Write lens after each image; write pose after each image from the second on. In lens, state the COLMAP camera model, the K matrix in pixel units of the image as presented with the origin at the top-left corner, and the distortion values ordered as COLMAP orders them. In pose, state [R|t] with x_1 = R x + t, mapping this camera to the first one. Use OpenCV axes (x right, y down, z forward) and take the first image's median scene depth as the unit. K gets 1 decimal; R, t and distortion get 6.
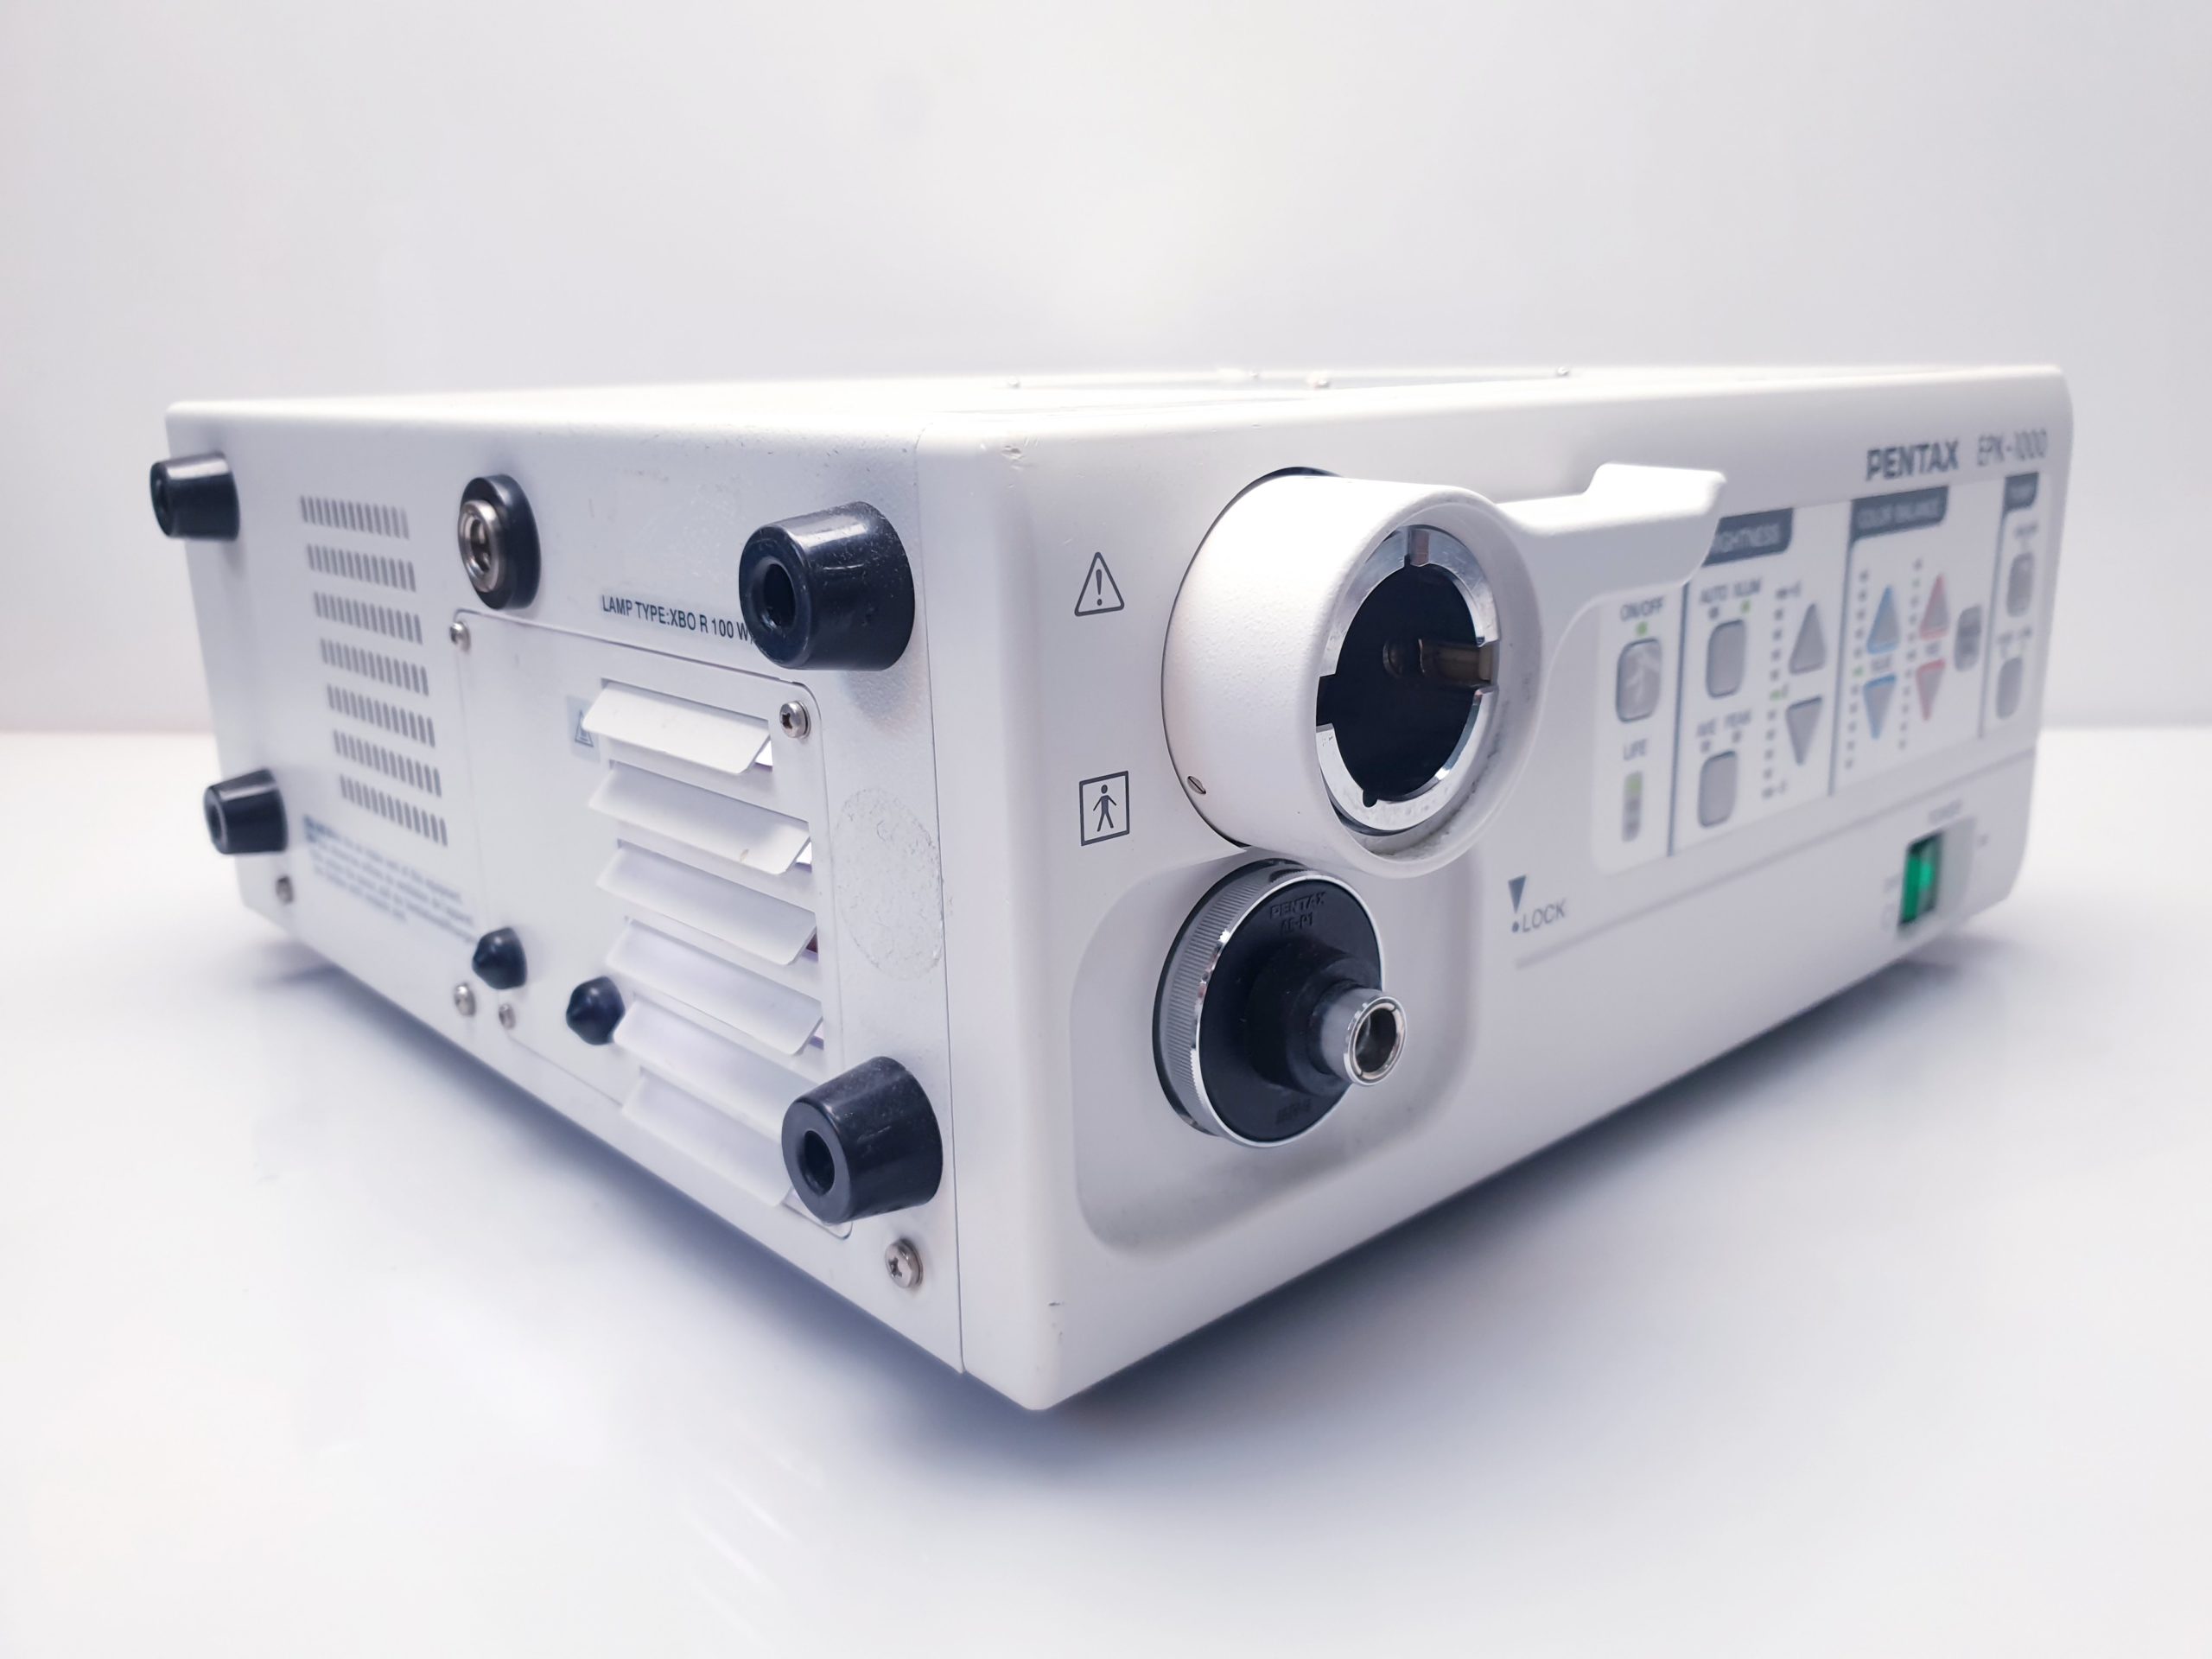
lens RADIAL K [[1761.3, 0, 1106.0], [0, 1761.3, 829.5], [0, 0, 1]] dist [0.000789, -0.072354]
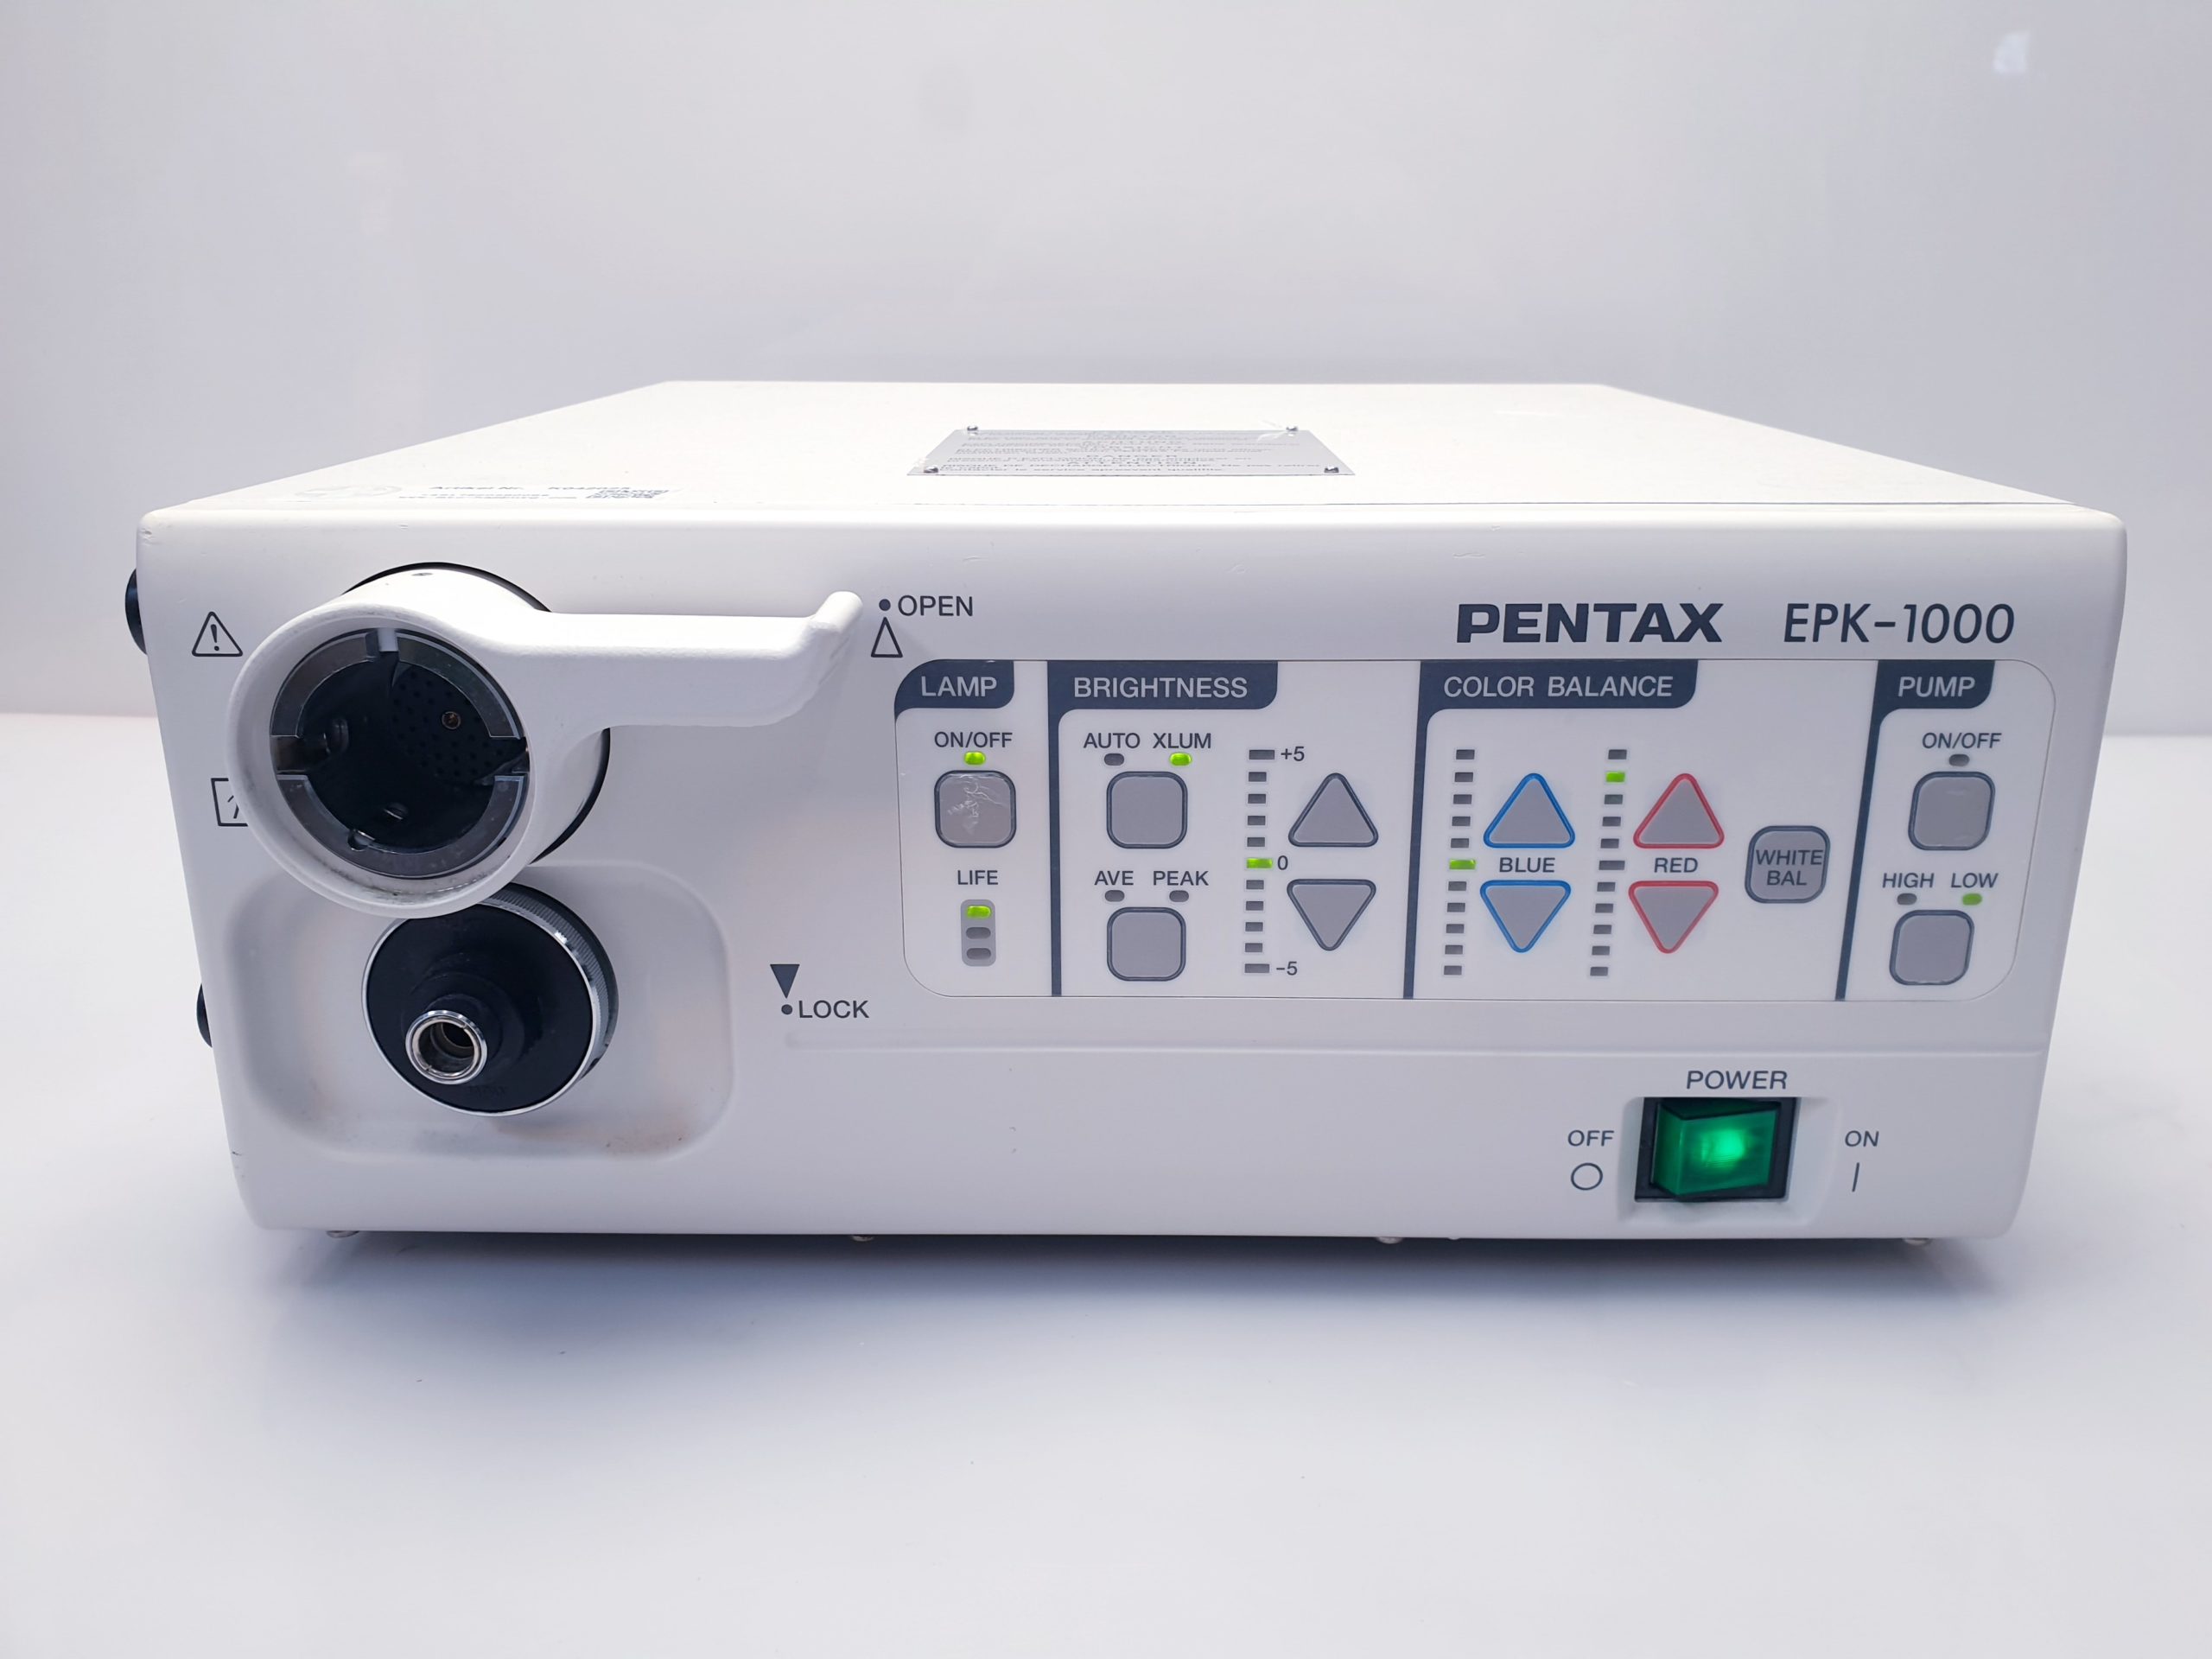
lens RADIAL K [[1705.3, 0, 1106.0], [0, 1705.3, 829.5], [0, 0, 1]] dist [0.235189, -0.602408]
pose [[0.741308, 0.217479, -0.634953, 0.919364], [-0.194569, 0.975056, 0.106809, -0.180708], [0.642343, 0.044364, 0.765132, 0.294248]]
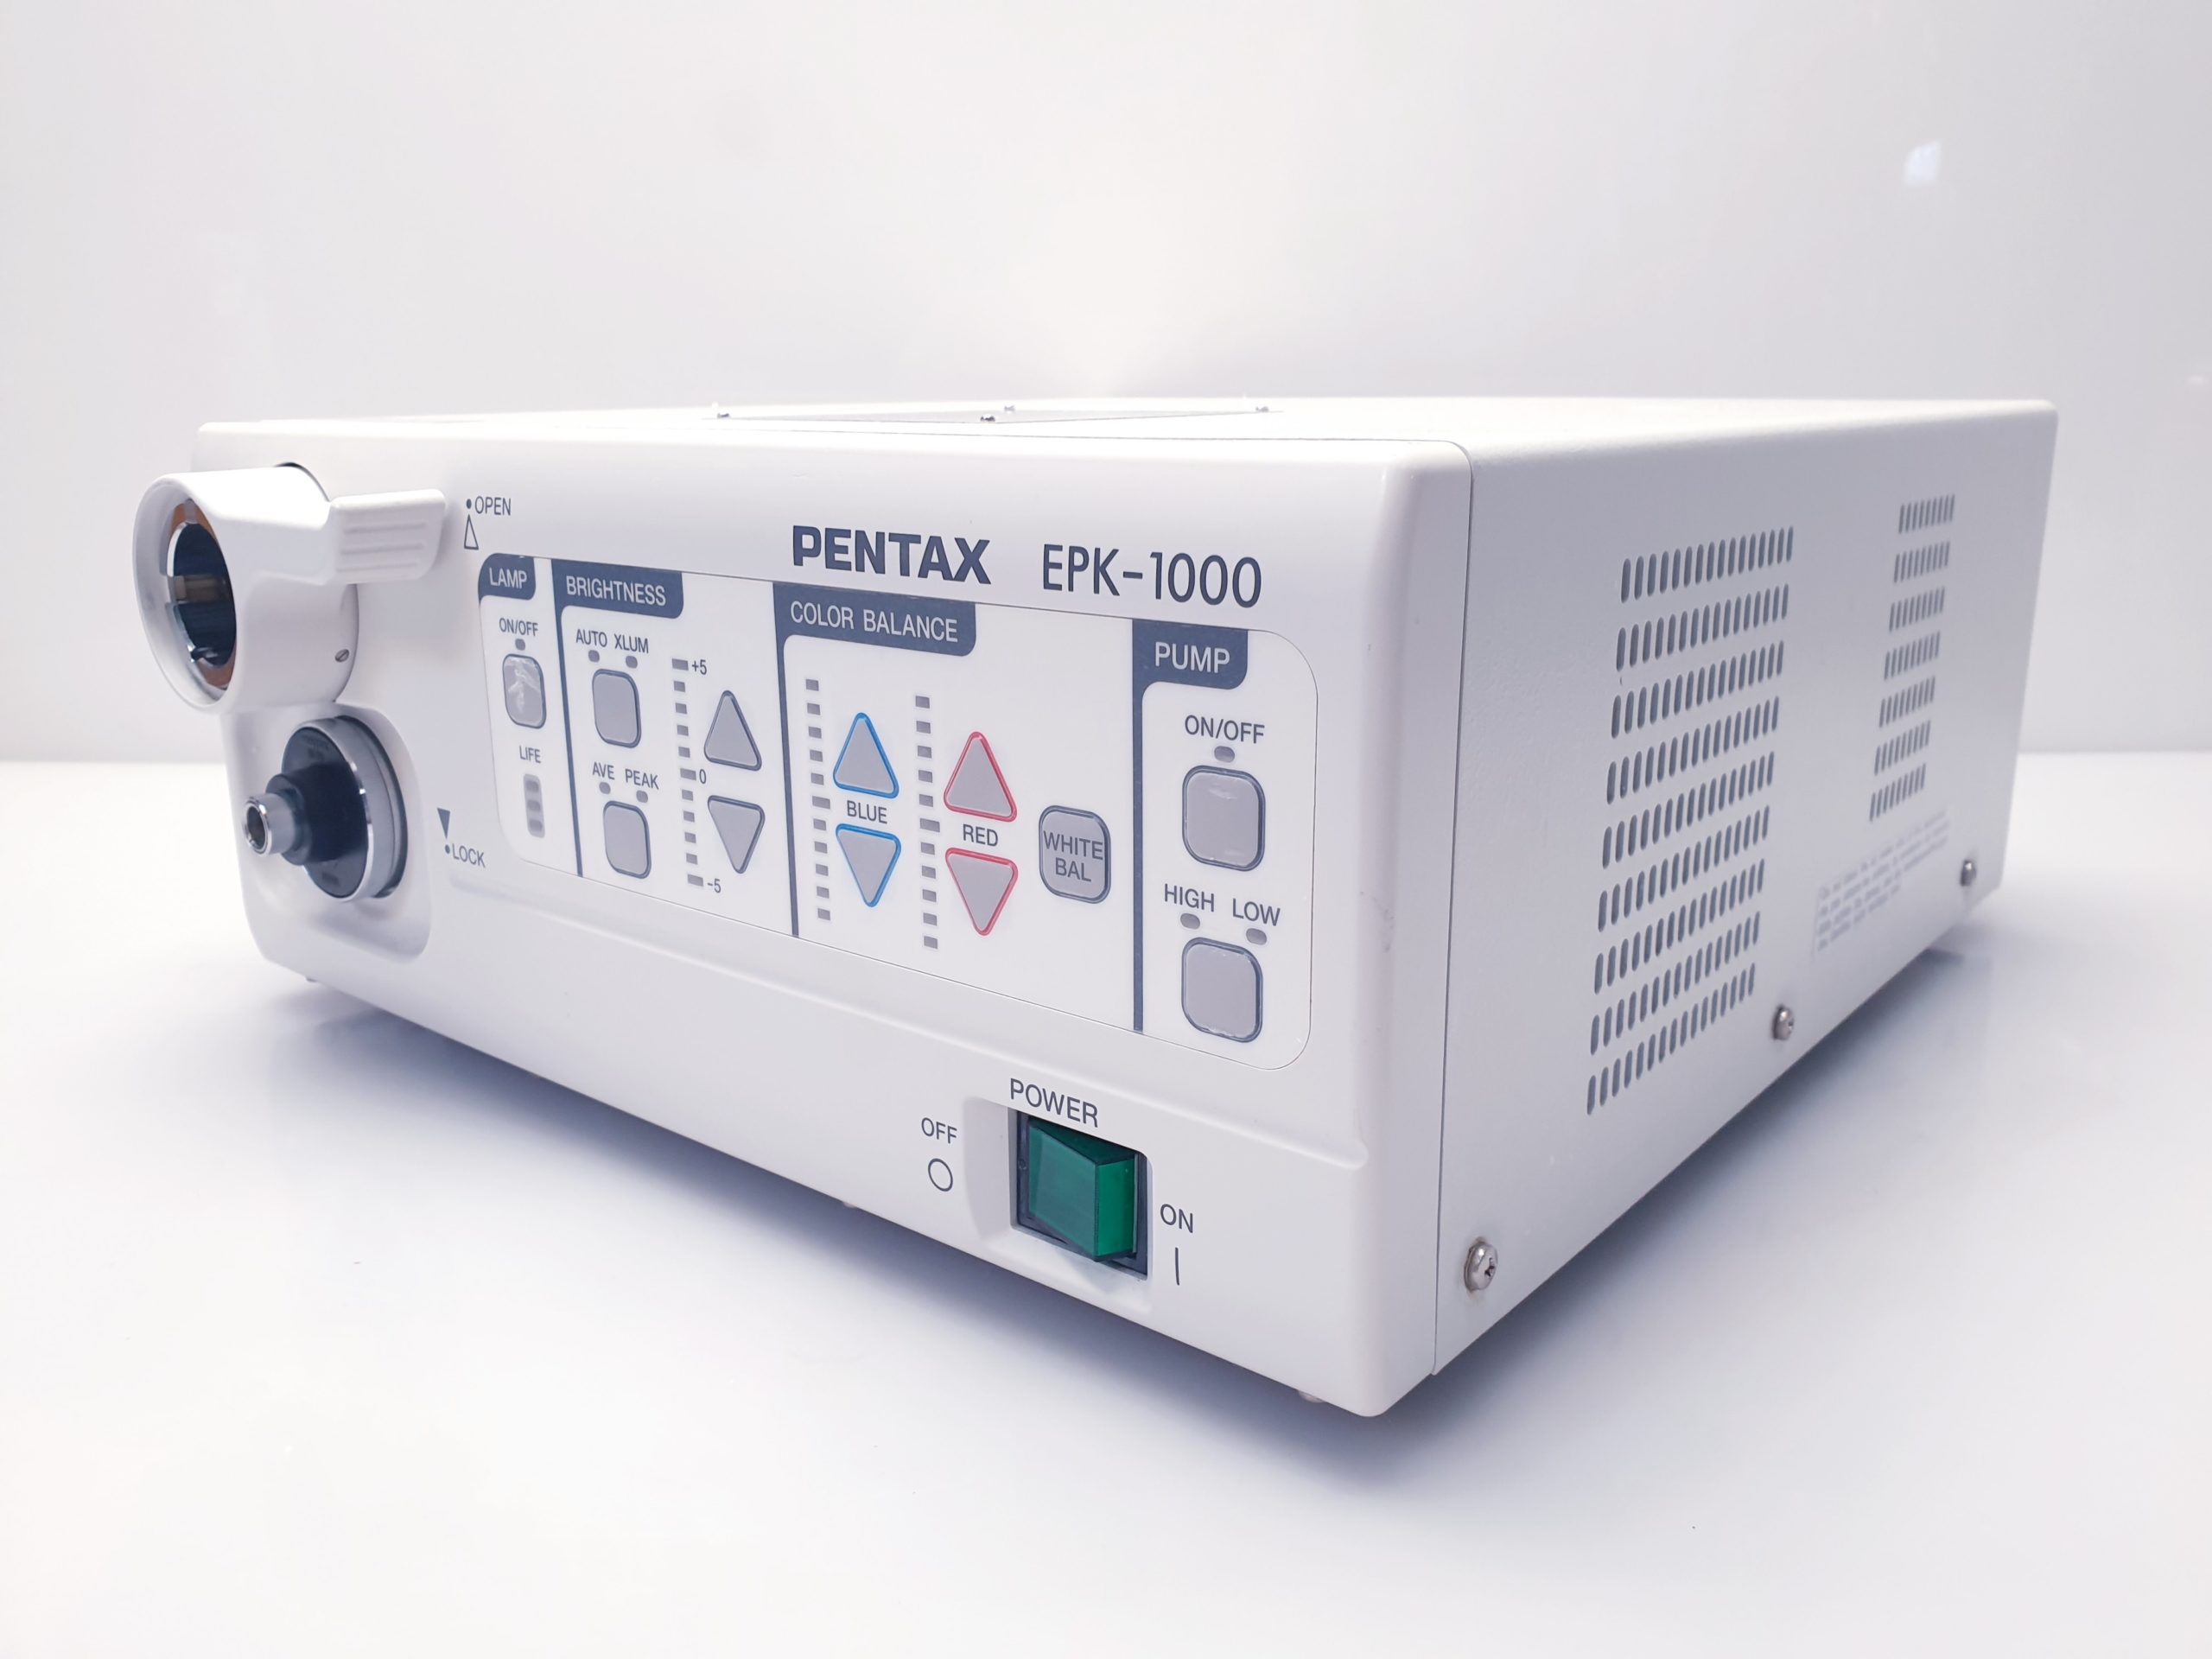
lens RADIAL K [[1705.3, 0, 1106.0], [0, 1705.3, 829.5], [0, 0, 1]] dist [0.235189, -0.602408]
pose [[0.142871, 0.259158, -0.955209, 1.349747], [-0.259769, 0.941095, 0.216474, -0.317660], [0.955043, 0.217206, 0.201777, 1.086596]]
